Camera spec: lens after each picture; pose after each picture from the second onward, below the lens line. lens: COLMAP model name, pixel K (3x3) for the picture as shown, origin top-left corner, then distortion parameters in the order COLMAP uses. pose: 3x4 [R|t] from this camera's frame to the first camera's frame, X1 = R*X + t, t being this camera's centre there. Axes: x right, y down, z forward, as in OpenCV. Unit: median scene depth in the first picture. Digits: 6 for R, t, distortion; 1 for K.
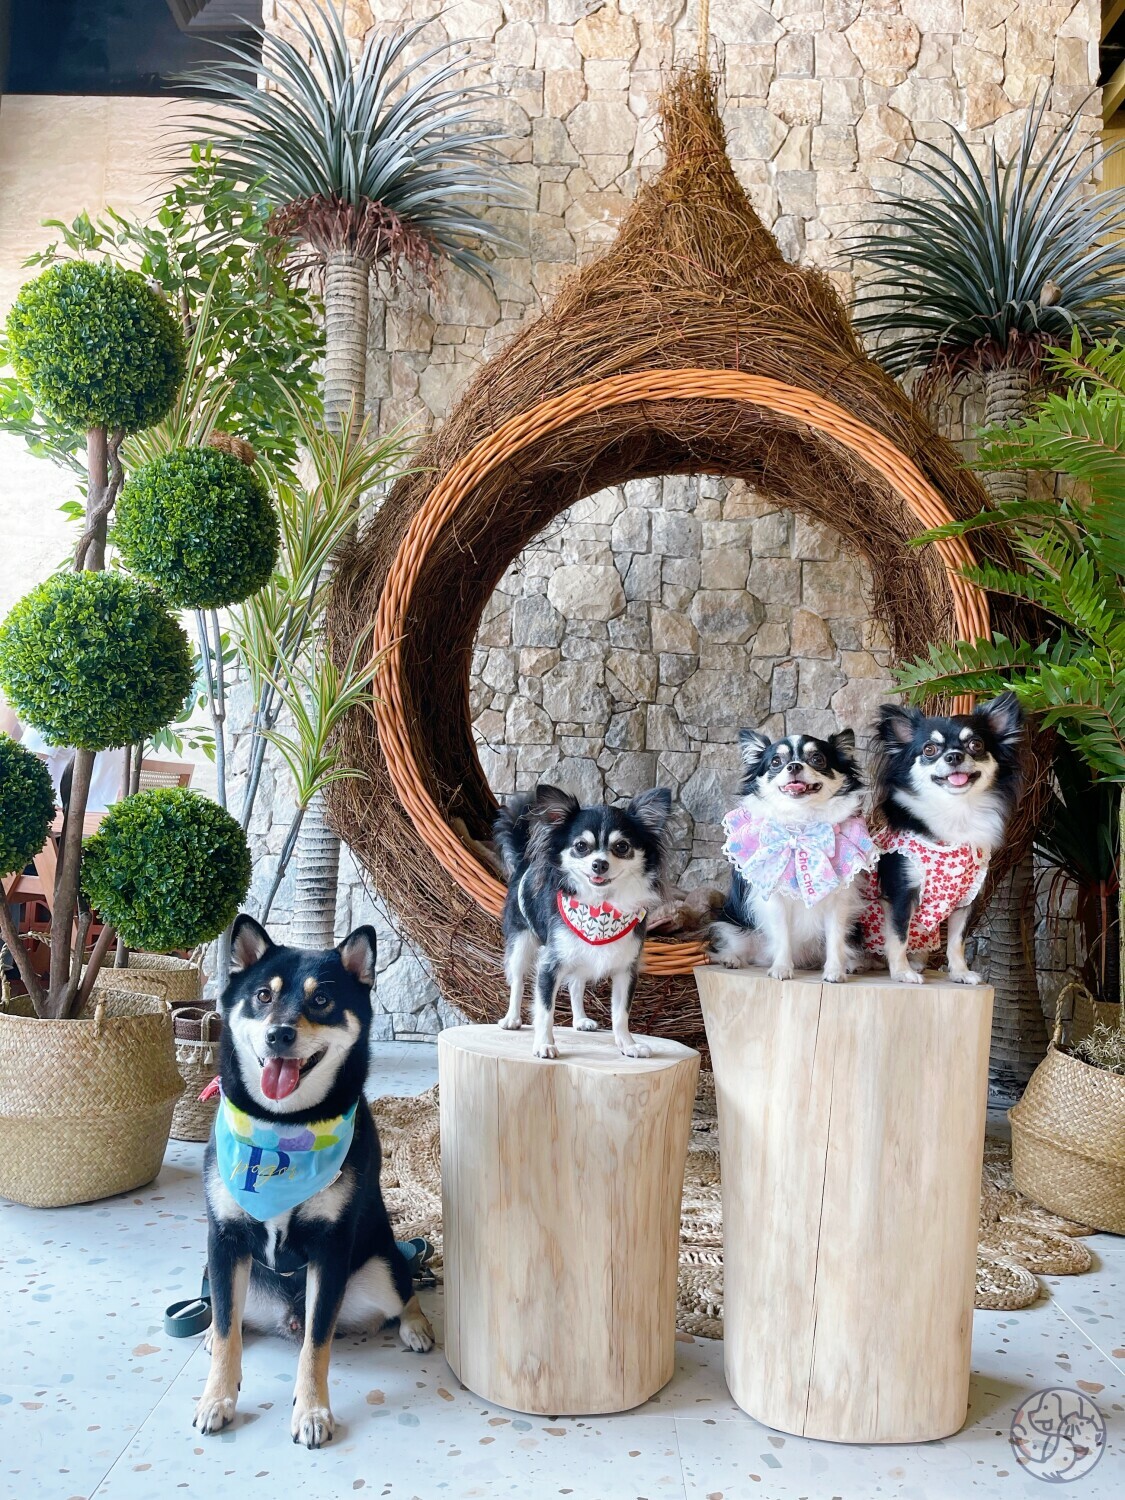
lens RADIAL K [[1140.1, 0, 563.1], [0, 1140.1, 757.6], [0, 0, 1]] dist [-0.000741, -0.008197]
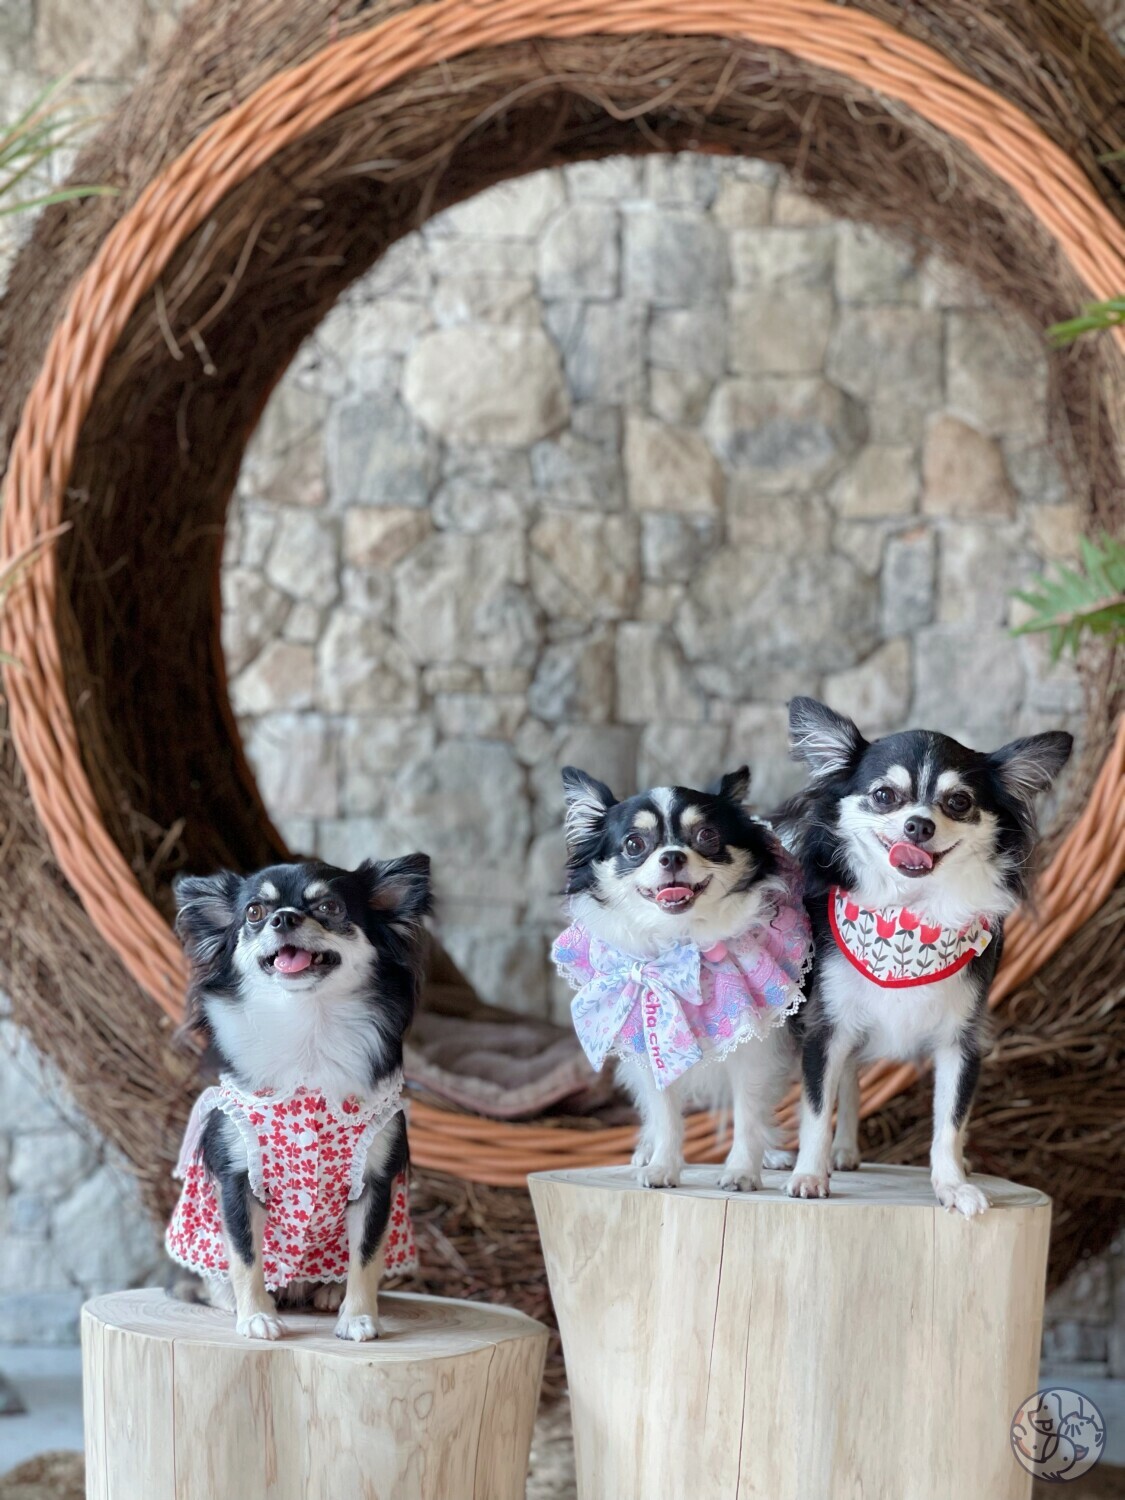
lens RADIAL K [[2786.3, 0, 562.1], [0, 2786.3, 746.9], [0, 0, 1]] dist [0.112067, 0.000000]
pose [[0.999845, -0.015039, -0.009183, 0.086614], [0.015267, 0.999563, 0.025314, -0.036592], [0.008798, -0.025450, 0.999637, -0.219513]]
